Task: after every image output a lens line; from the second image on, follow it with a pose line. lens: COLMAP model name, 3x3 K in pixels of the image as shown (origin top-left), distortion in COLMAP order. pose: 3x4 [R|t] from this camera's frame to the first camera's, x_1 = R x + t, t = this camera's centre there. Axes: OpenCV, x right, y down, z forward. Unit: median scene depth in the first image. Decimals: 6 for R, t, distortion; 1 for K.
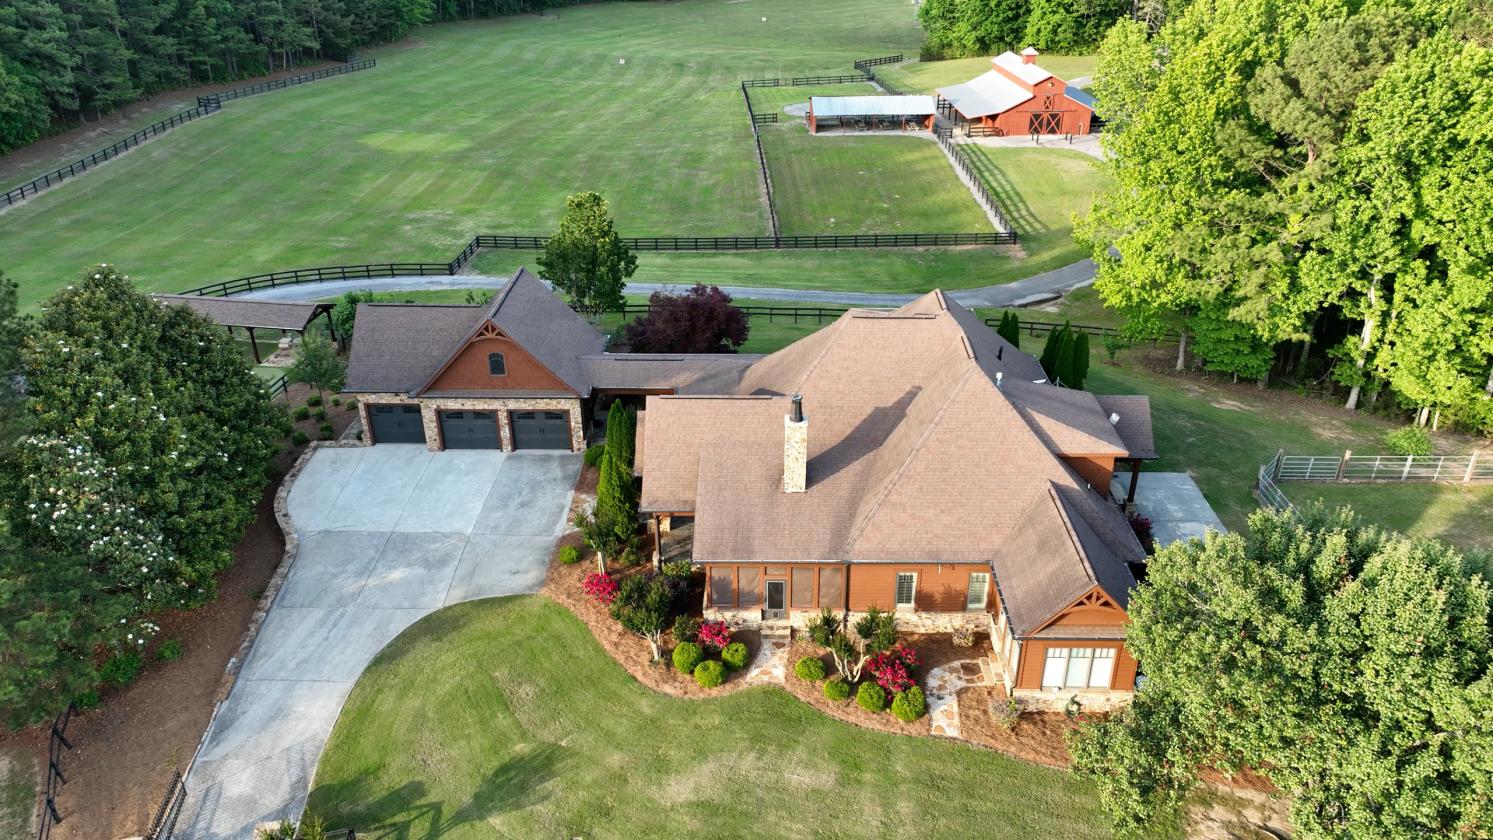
lens RADIAL K [[1060.5, 0, 746.5], [0, 1060.5, 420.0], [0, 0, 1]] dist [-0.028302, 0.057337]
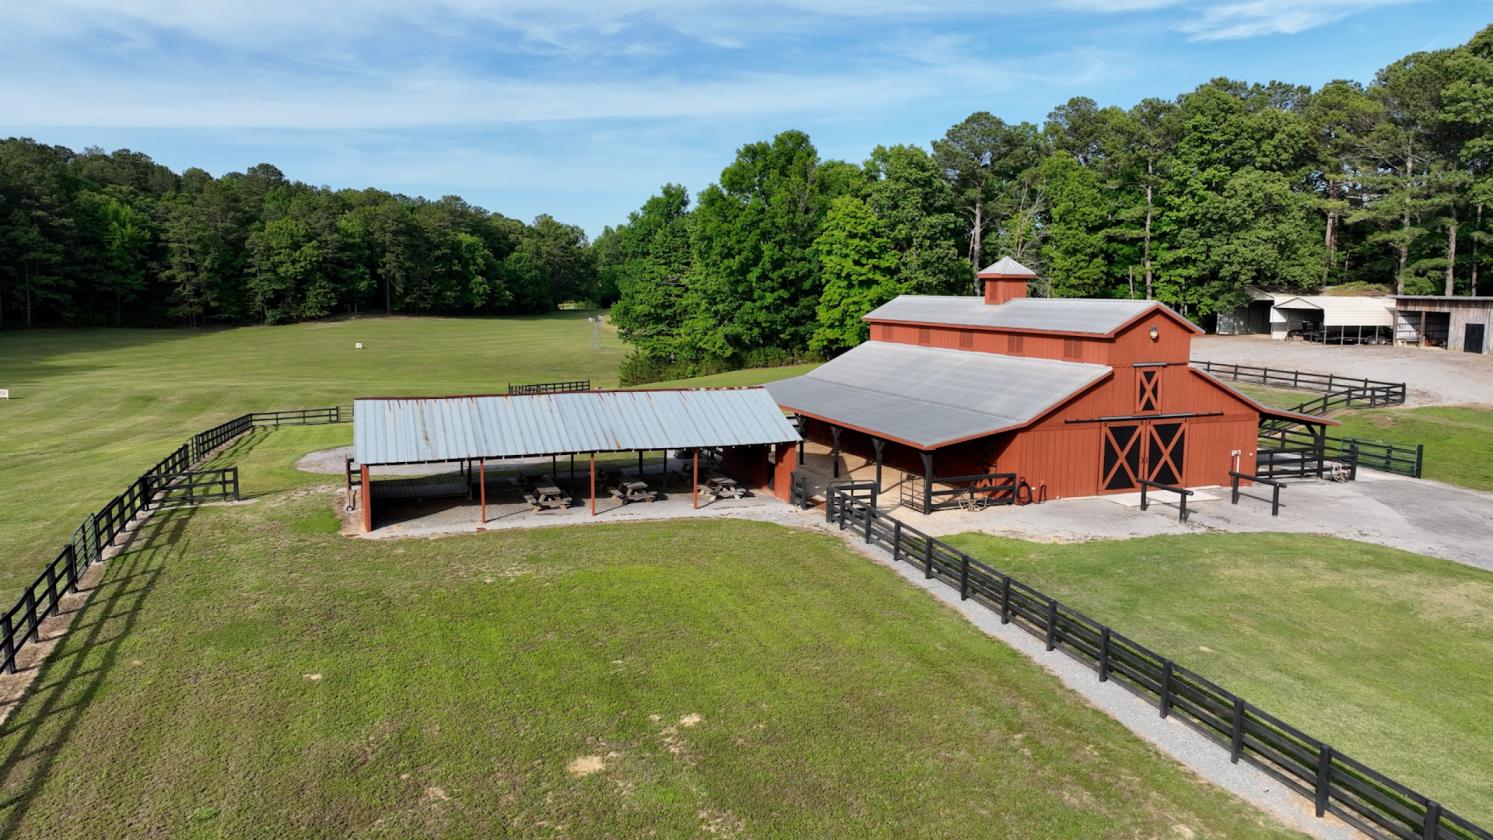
lens RADIAL K [[1060.5, 0, 746.5], [0, 1060.5, 420.0], [0, 0, 1]] dist [-0.028302, 0.057337]
pose [[0.949622, -0.027151, 0.312218, 0.075306], [0.131538, 0.938772, -0.318440, -0.207089], [-0.284456, 0.343467, 0.895051, 0.752788]]
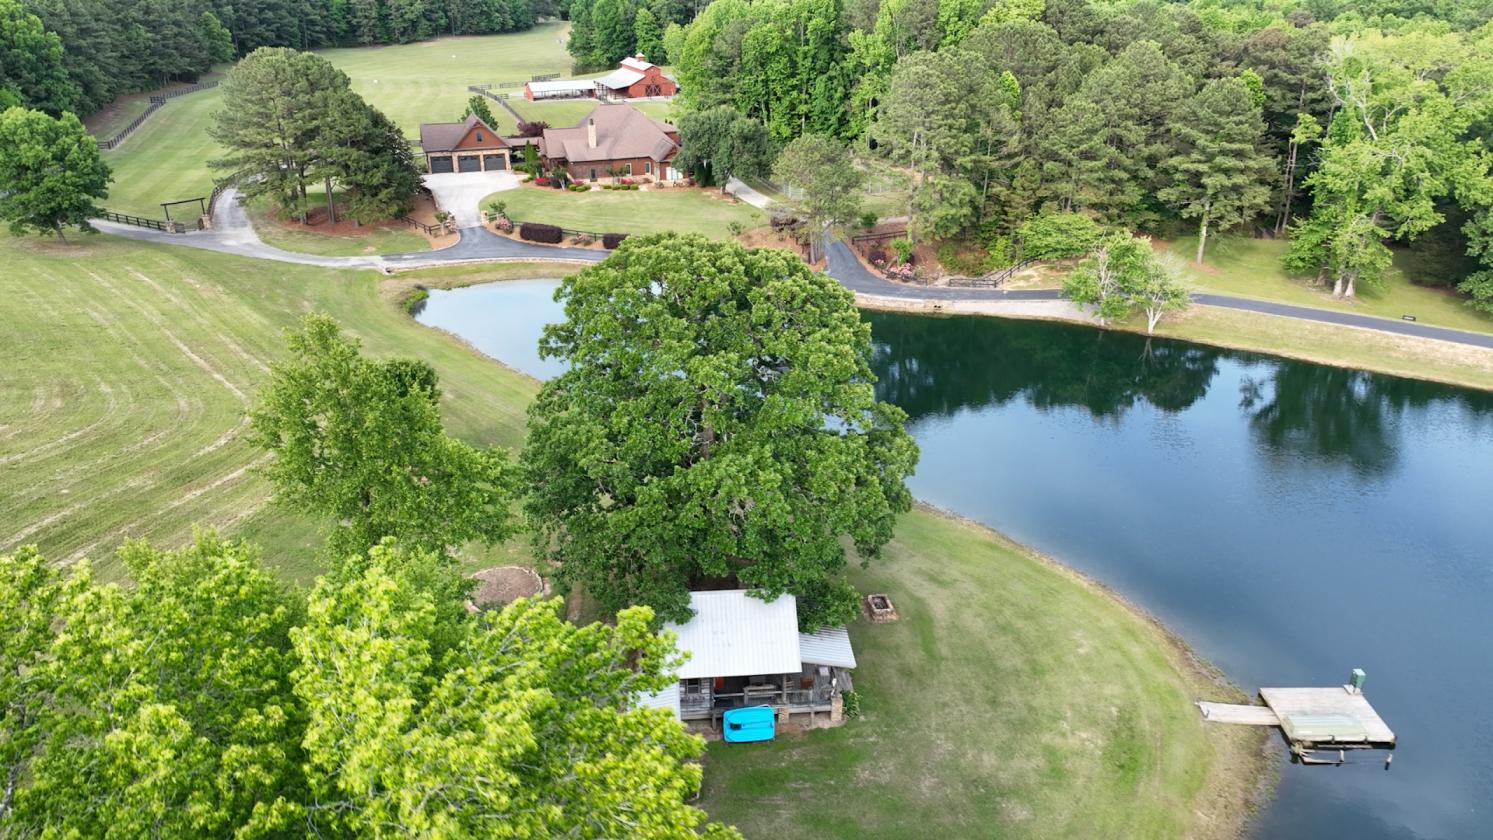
lens RADIAL K [[1060.5, 0, 746.5], [0, 1060.5, 420.0], [0, 0, 1]] dist [-0.028302, 0.057337]
pose [[0.940734, -0.135444, 0.310926, -0.239721], [0.151412, 0.988083, -0.027686, 0.393649], [-0.303471, 0.073123, 0.950031, -0.841793]]
